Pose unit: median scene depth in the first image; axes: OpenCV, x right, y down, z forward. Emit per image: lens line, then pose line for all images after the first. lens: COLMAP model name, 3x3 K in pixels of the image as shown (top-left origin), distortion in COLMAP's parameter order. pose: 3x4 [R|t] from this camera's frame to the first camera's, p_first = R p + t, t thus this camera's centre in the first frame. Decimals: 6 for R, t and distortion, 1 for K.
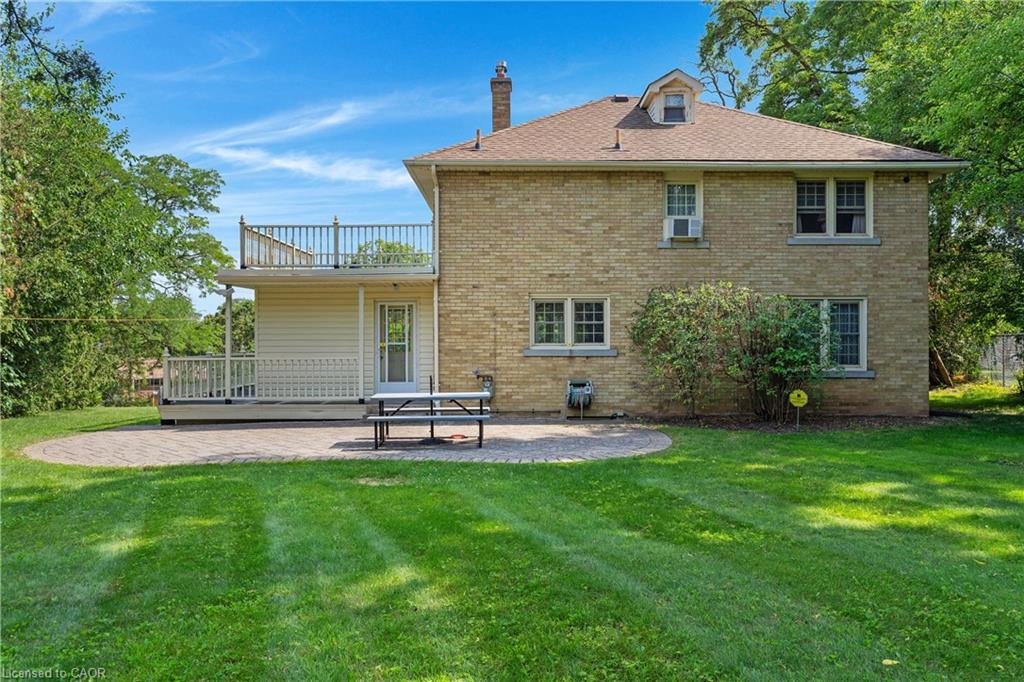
lens RADIAL K [[806.5, 0, 514.4], [0, 806.5, 343.1], [0, 0, 1]] dist [-0.002541, -0.003045]
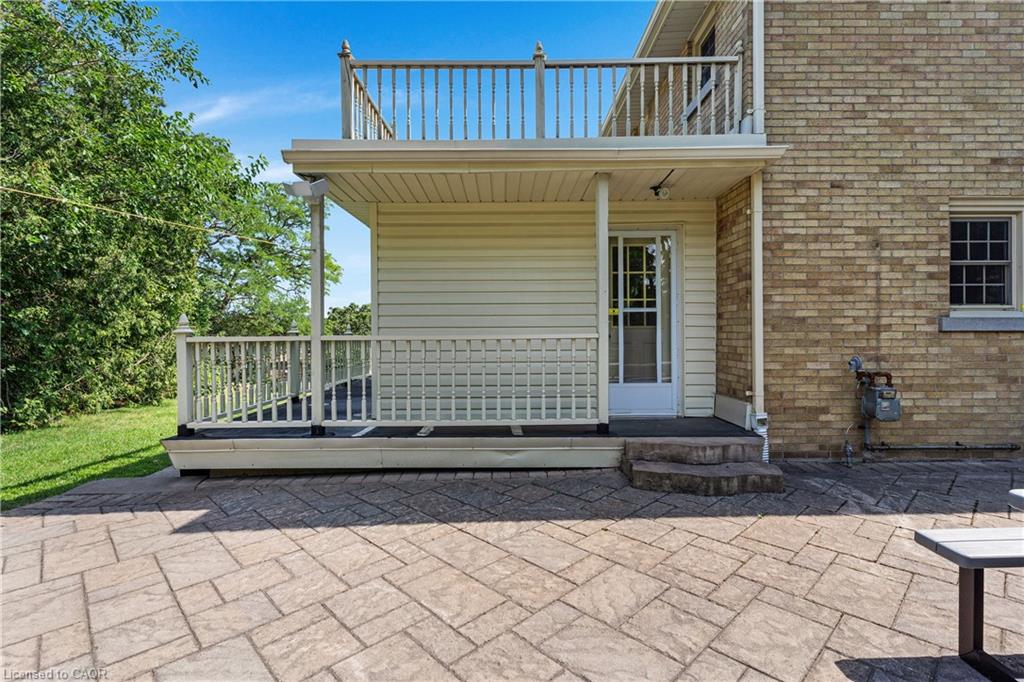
lens RADIAL K [[489.9, 0, 510.2], [0, 489.9, 339.6], [0, 0, 1]] dist [0.003443, 0.000042]
pose [[0.999975, -0.002926, -0.006402, -0.238876], [0.002952, 0.999987, 0.004115, 0.019157], [0.006390, -0.004134, 0.999971, 0.708981]]
